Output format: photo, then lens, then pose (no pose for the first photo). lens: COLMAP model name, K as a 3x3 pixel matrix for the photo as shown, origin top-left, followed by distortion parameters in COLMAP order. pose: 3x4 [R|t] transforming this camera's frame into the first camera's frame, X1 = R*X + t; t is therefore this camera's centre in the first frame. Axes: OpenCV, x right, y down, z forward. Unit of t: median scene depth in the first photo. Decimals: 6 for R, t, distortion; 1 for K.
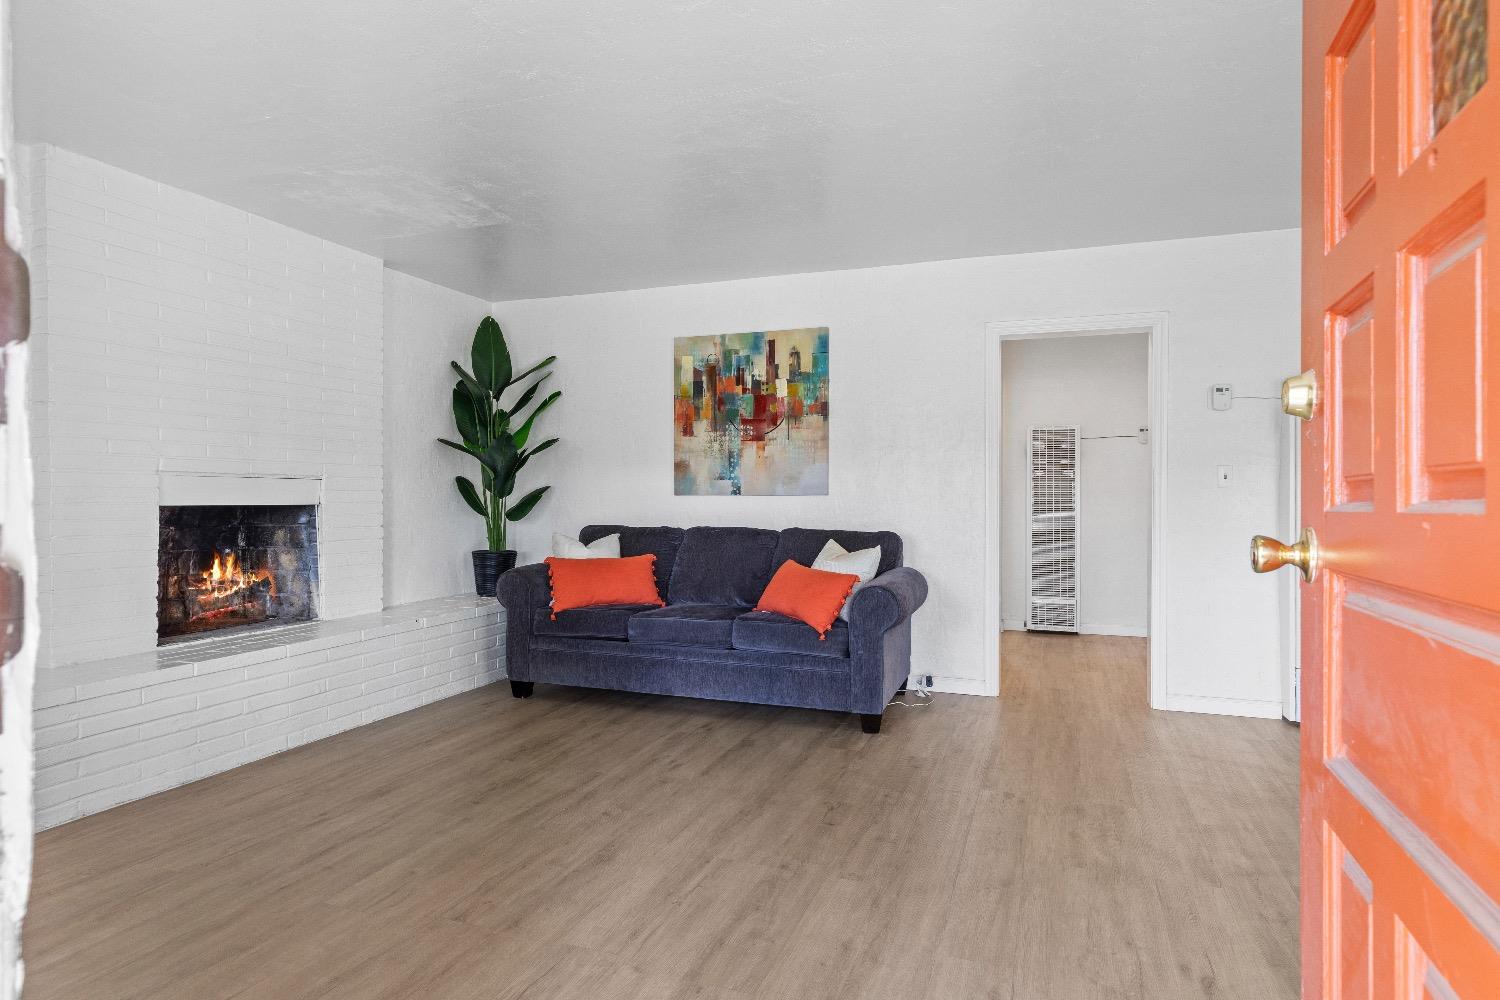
lens RADIAL K [[830.4, 0, 752.8], [0, 830.4, 501.1], [0, 0, 1]] dist [-0.000320, 0.002915]
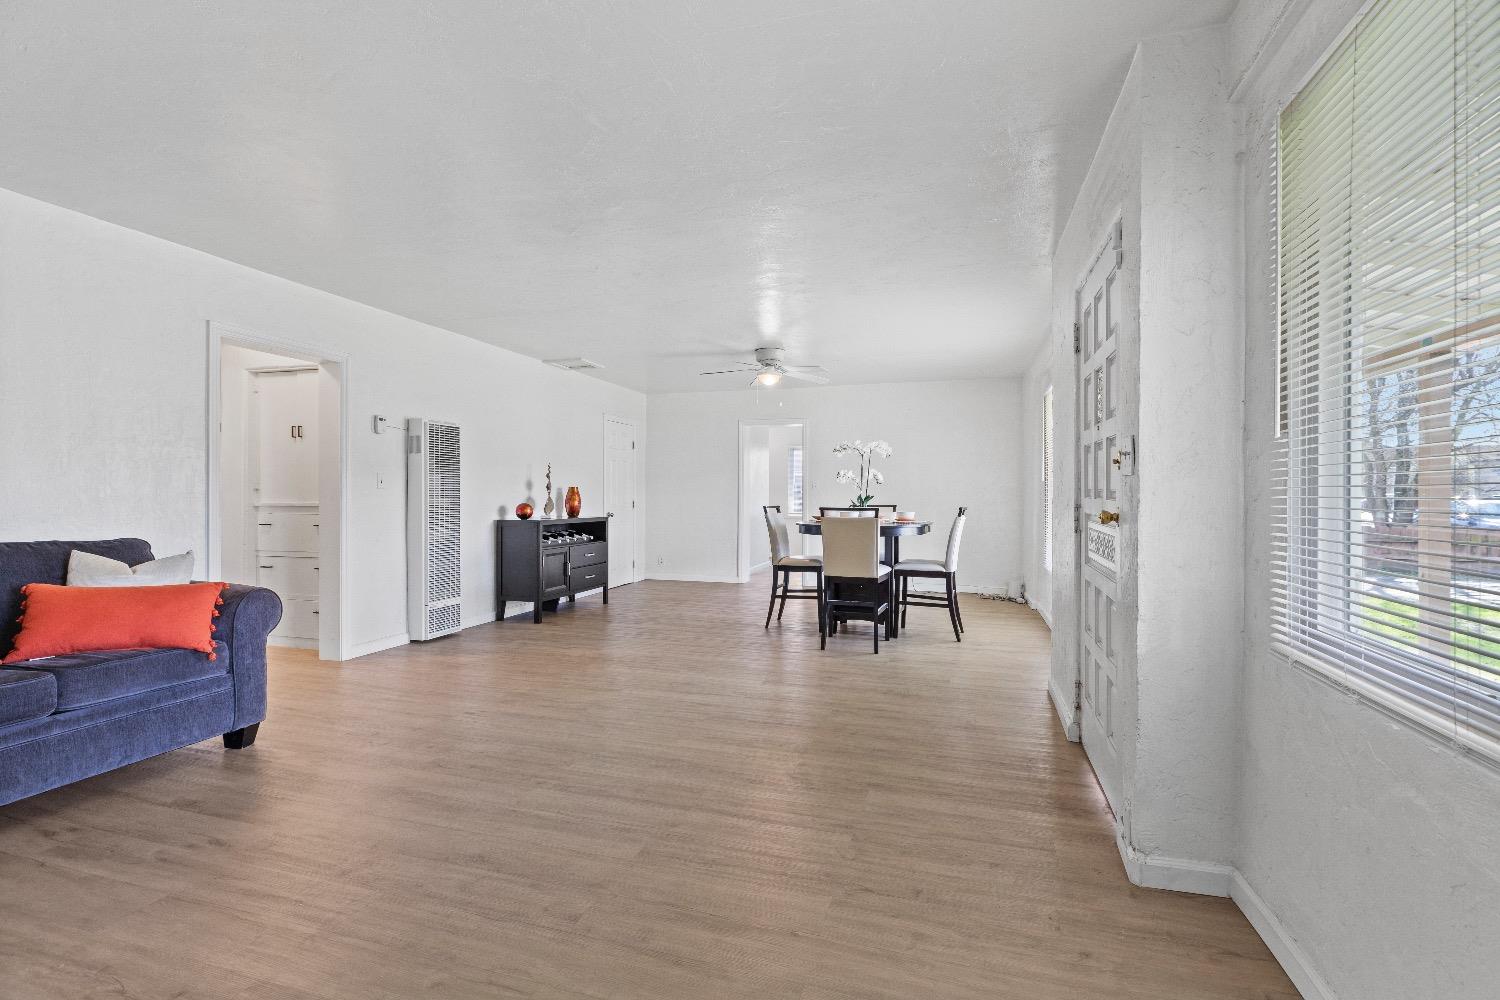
lens RADIAL K [[680.8, 0, 751.6], [0, 680.8, 497.1], [0, 0, 1]] dist [0.000568, -0.000150]
pose [[-0.044827, -0.004113, 0.998986, -0.577109], [0.008553, 0.999953, 0.004501, -0.002514], [-0.998958, 0.008746, -0.044790, 0.401893]]
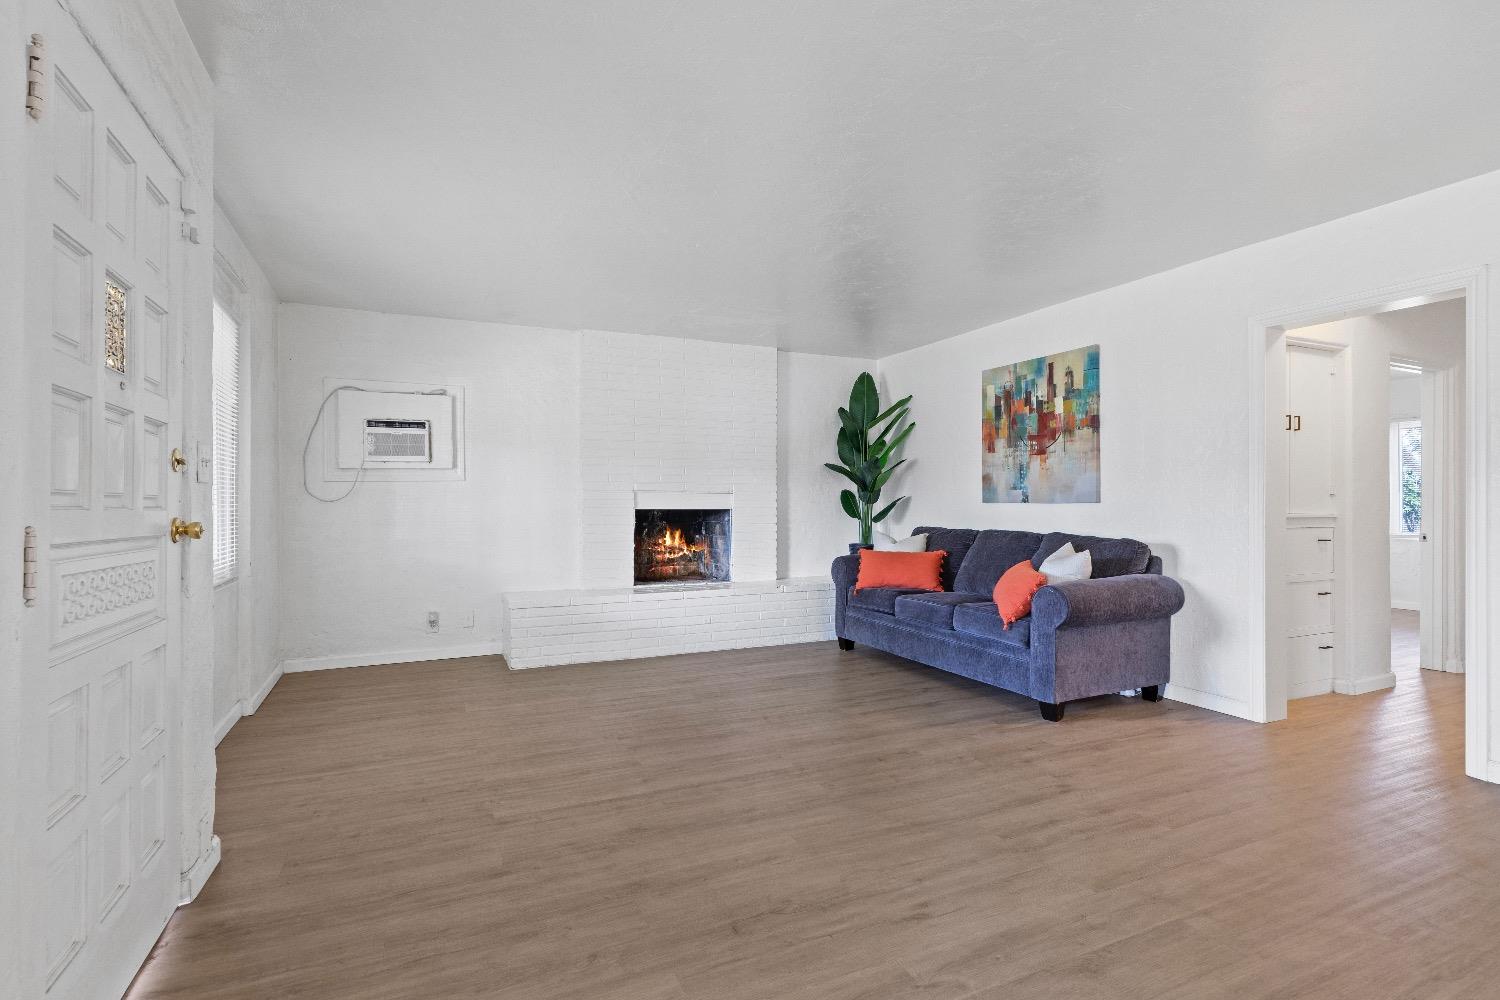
lens RADIAL K [[721.4, 0, 756.6], [0, 721.4, 499.6], [0, 0, 1]] dist [-0.004966, 0.001069]
pose [[0.709220, -0.004921, -0.704970, 0.470815], [-0.003920, 0.999933, -0.010924, 0.000800], [0.704977, 0.010511, 0.709153, 0.046270]]
